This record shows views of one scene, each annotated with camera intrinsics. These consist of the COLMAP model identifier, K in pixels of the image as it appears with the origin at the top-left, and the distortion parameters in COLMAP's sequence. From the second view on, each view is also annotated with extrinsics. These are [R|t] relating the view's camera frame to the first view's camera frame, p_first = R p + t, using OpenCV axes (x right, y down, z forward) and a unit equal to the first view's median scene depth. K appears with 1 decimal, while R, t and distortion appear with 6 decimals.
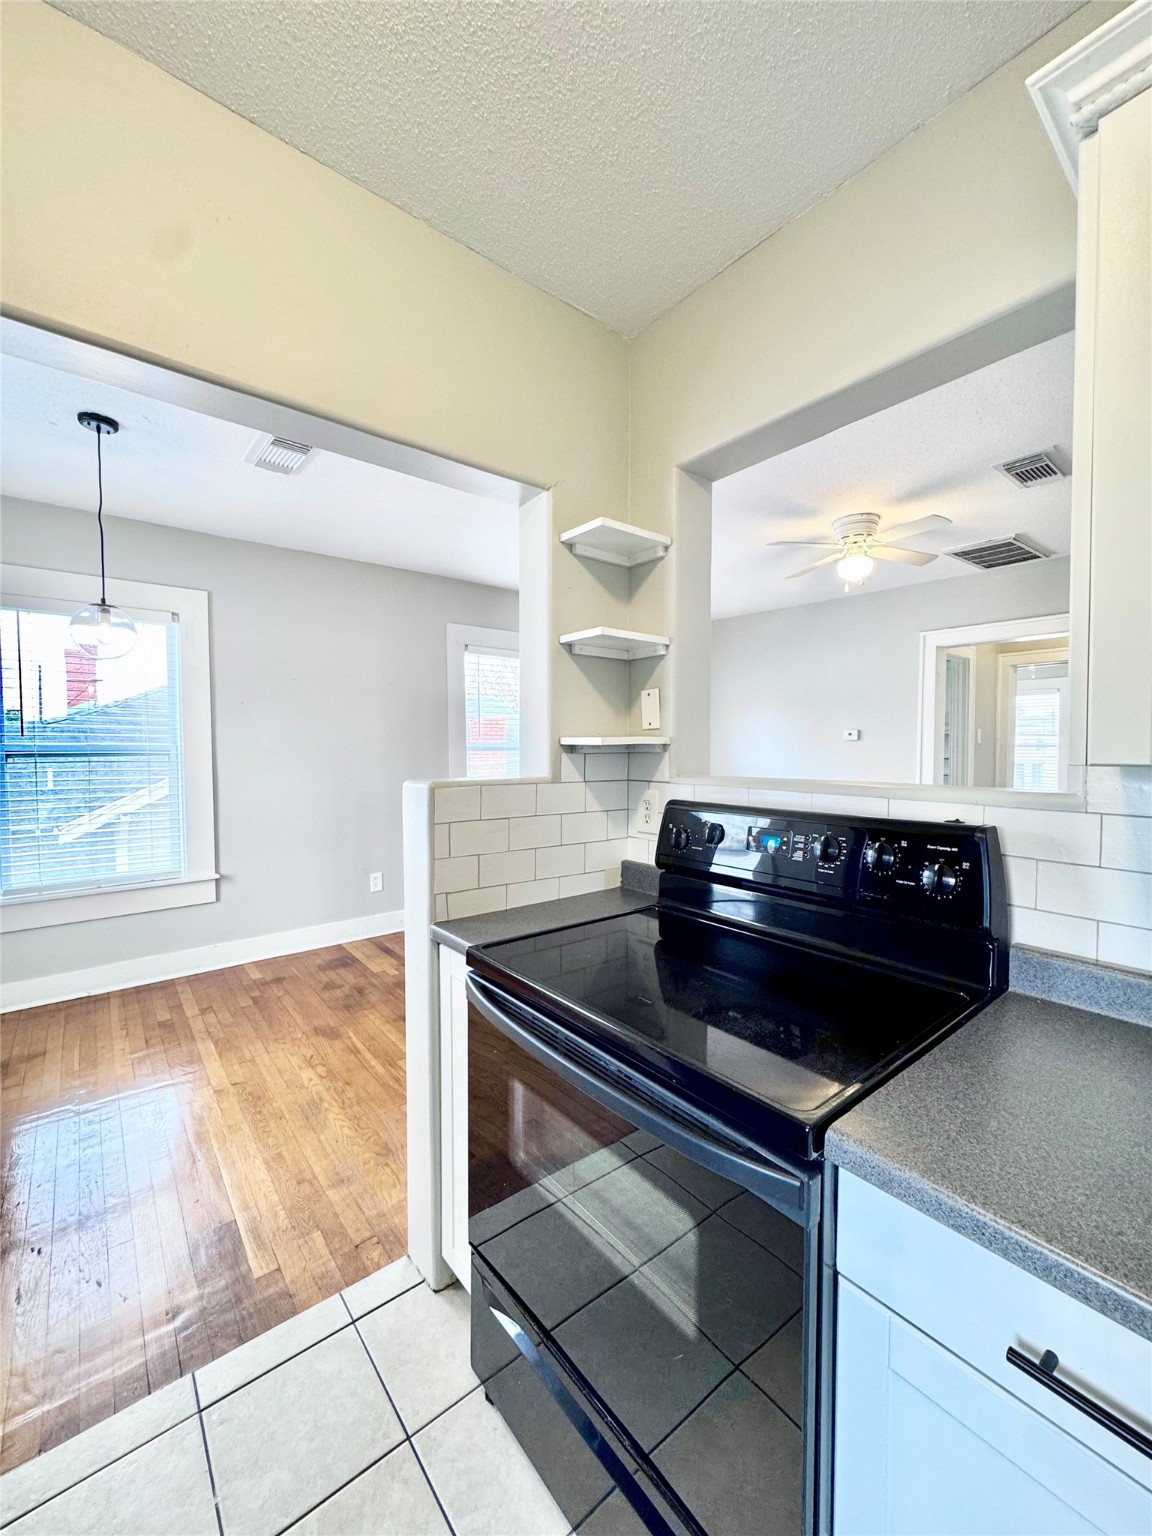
lens RADIAL K [[613.9, 0, 586.4], [0, 613.9, 769.9], [0, 0, 1]] dist [-0.000727, -0.000277]
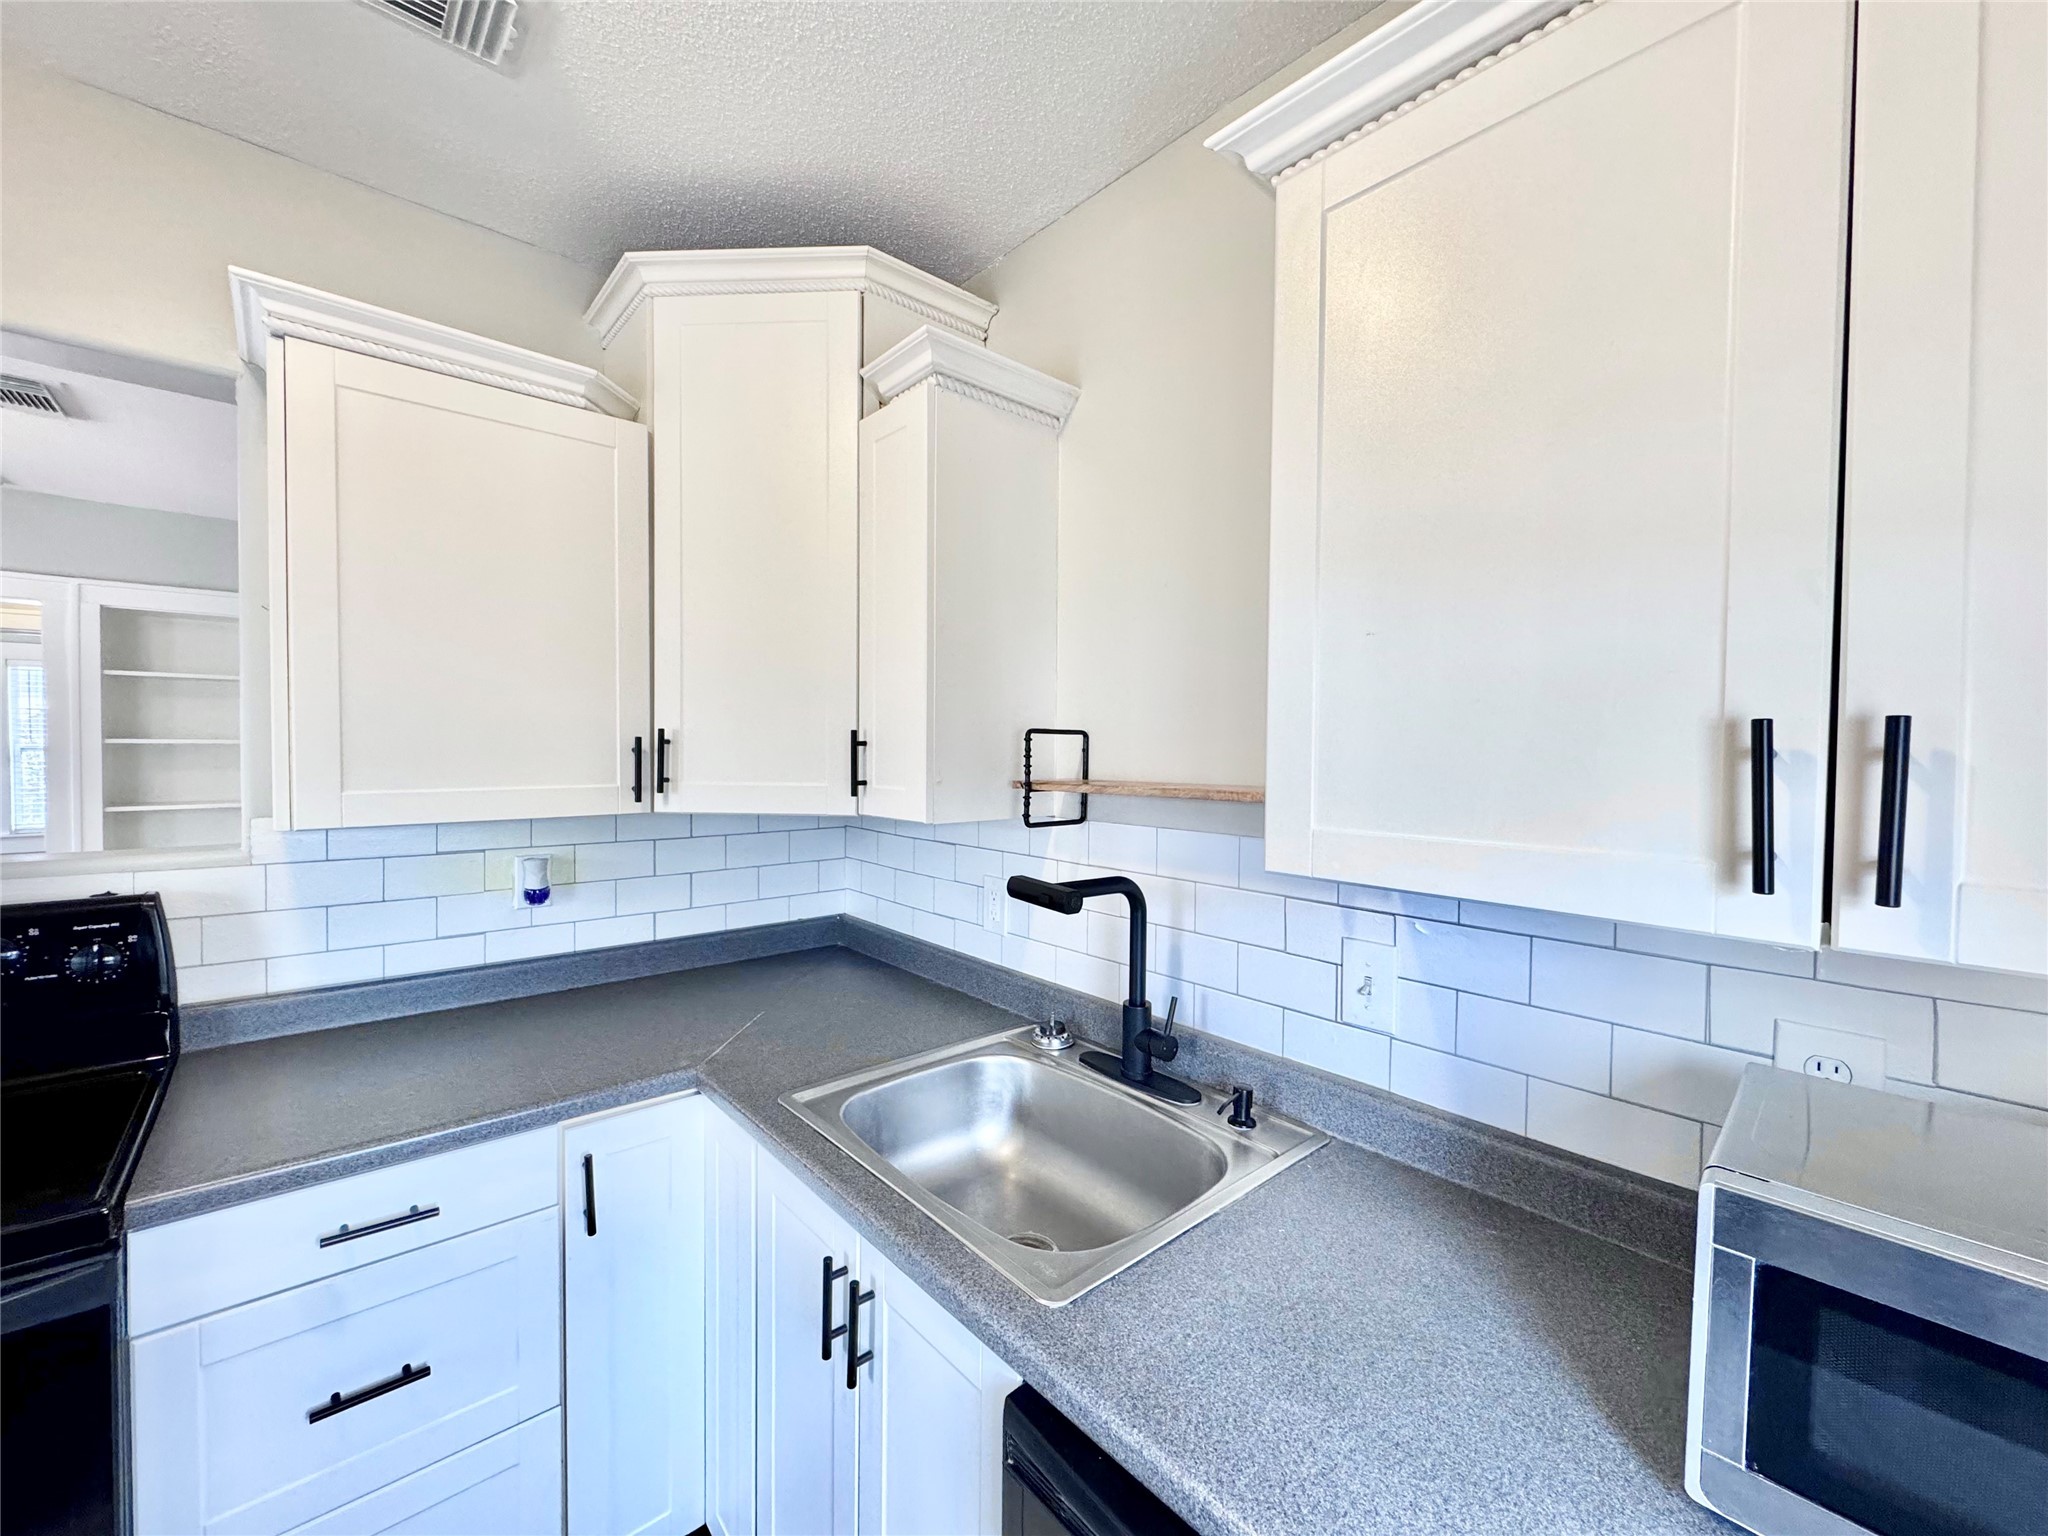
lens RADIAL K [[818.6, 0, 1027.0], [0, 818.6, 764.8], [0, 0, 1]] dist [-0.000727, -0.000277]
pose [[-0.034171, -0.022008, 0.999174, -0.681184], [0.022885, 0.999478, 0.022797, -0.109004], [-0.999154, 0.023645, -0.033650, -0.345329]]
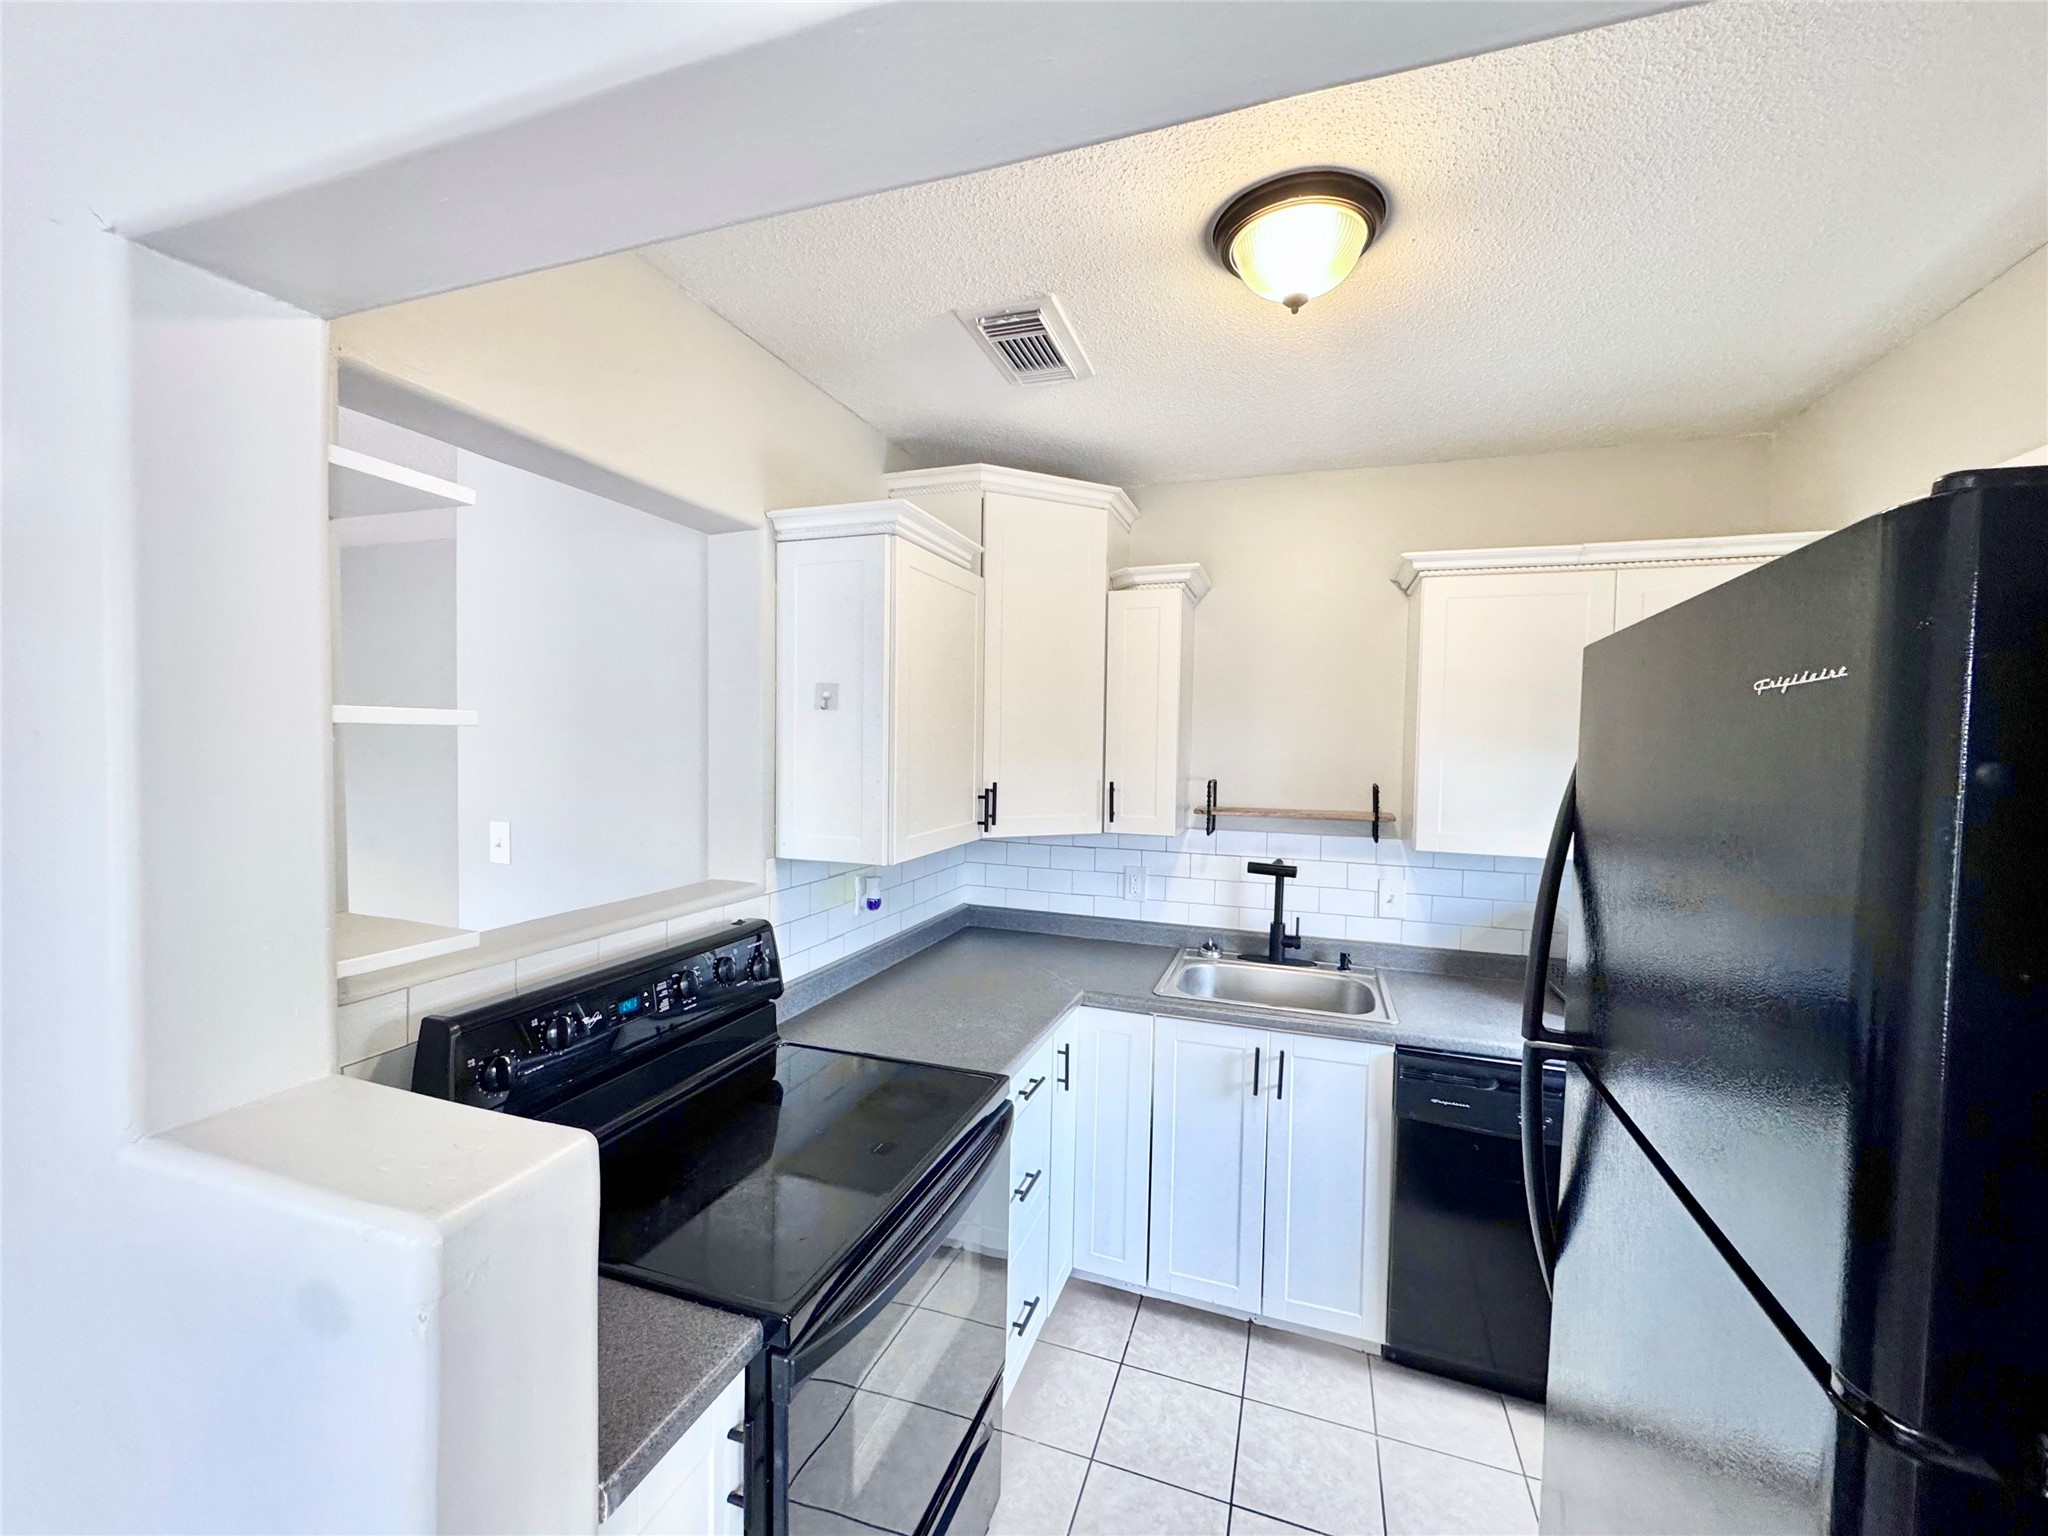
lens RADIAL K [[818.6, 0, 1028.2], [0, 818.6, 768.3], [0, 0, 1]] dist [-0.000727, -0.000277]
pose [[-0.517041, -0.038632, 0.855088, -1.162871], [0.011457, 0.998579, 0.052042, -0.326341], [-0.855884, 0.036704, -0.515864, 1.474037]]
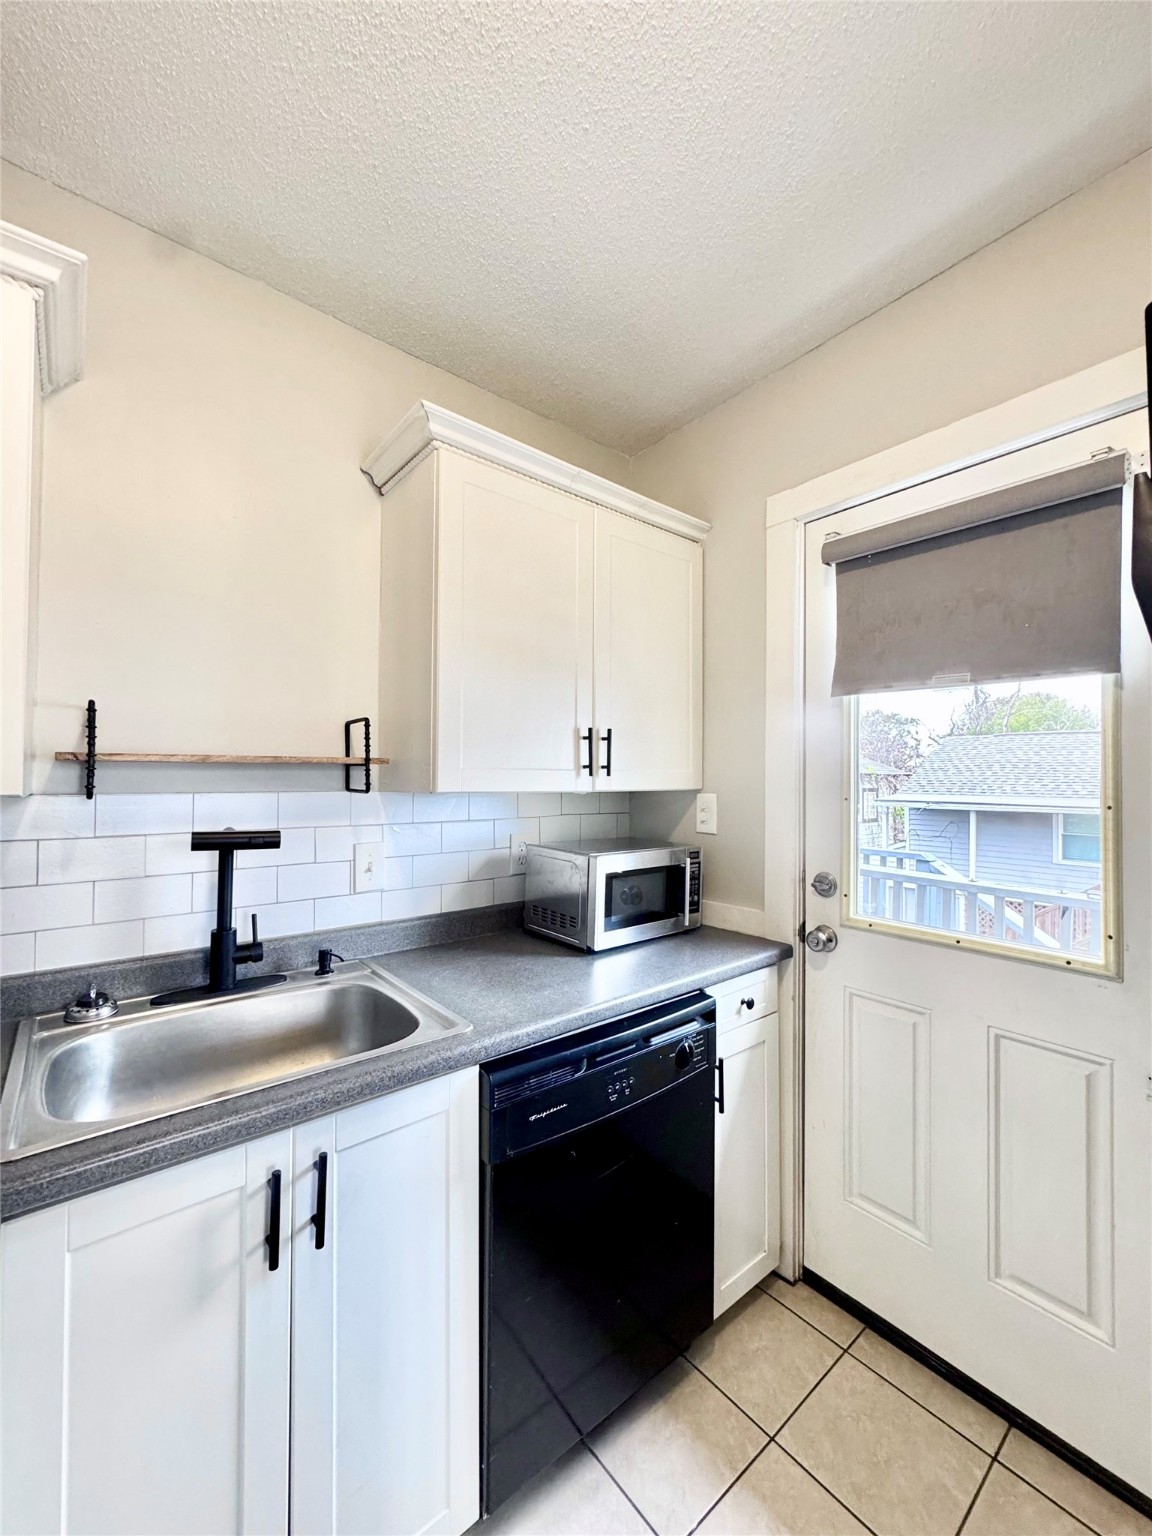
lens RADIAL K [[613.9, 0, 574.2], [0, 613.9, 766.2], [0, 0, 1]] dist [-0.000727, -0.000277]
pose [[-0.999846, -0.002873, 0.017291, -0.085477], [-0.002661, 0.999922, 0.012224, -0.035592], [-0.017325, 0.012176, -0.999776, 0.694469]]
